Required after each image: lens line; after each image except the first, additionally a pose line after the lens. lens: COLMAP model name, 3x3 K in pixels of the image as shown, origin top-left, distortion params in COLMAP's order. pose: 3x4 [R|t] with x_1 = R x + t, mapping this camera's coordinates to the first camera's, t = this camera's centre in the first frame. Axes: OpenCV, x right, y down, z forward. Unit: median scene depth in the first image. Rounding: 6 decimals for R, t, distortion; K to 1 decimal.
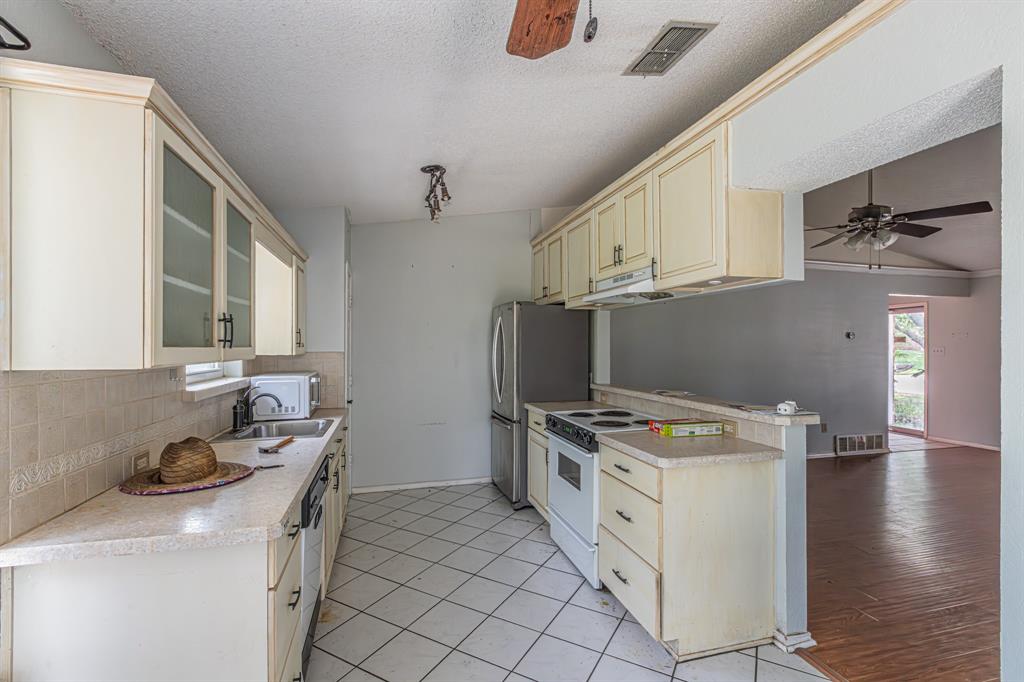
lens RADIAL K [[466.0, 0, 506.0], [0, 466.0, 345.8], [0, 0, 1]] dist [0.002708, 0.000208]
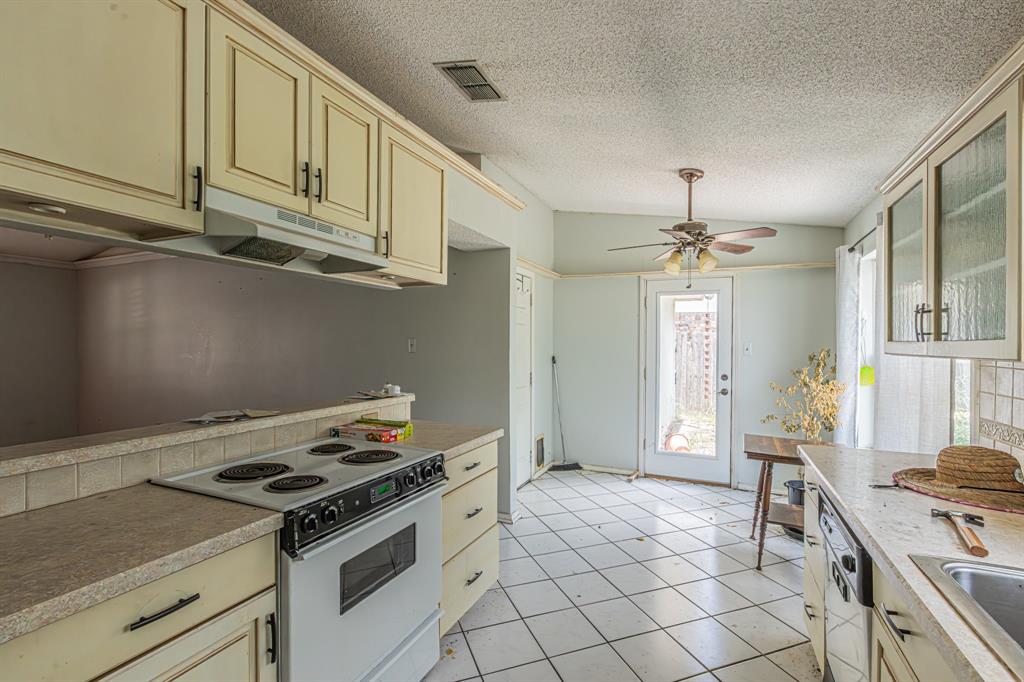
lens RADIAL K [[466.0, 0, 506.0], [0, 466.0, 345.8], [0, 0, 1]] dist [0.002708, 0.000208]
pose [[-0.772116, -0.003715, 0.635471, -0.297475], [-0.003719, 0.999992, 0.001328, 0.007929], [-0.635471, -0.001338, -0.772124, 1.211846]]
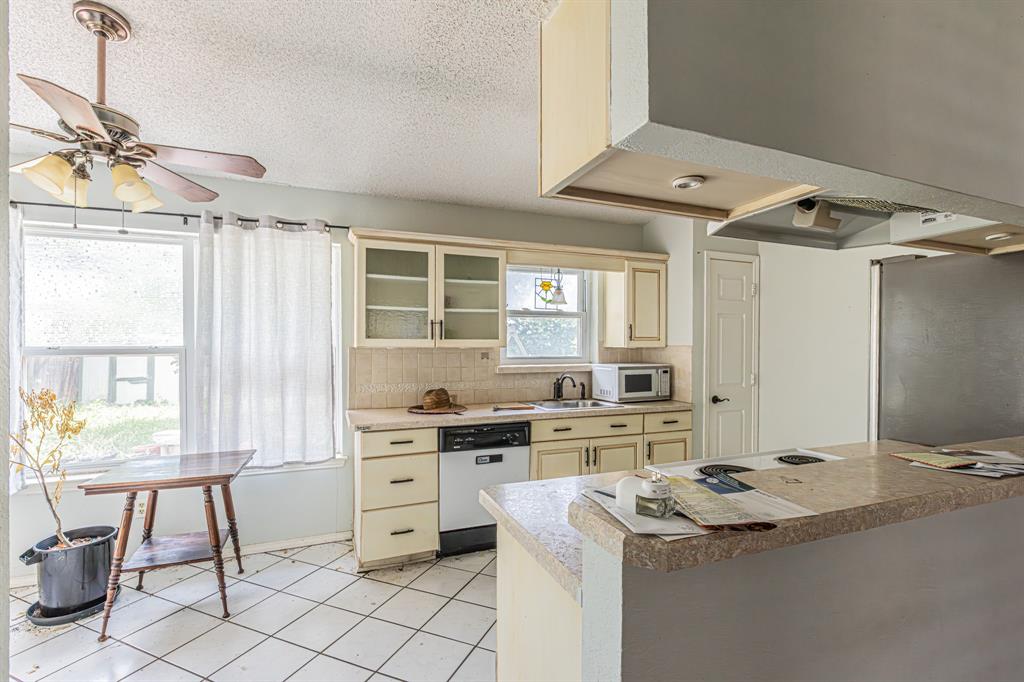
lens RADIAL K [[466.0, 0, 506.0], [0, 466.0, 345.8], [0, 0, 1]] dist [0.002708, 0.000208]
pose [[0.119746, -0.000438, -0.992805, 0.676723], [-0.001174, 0.999999, -0.000583, 0.017060], [0.992804, 0.001235, 0.119745, 0.591742]]
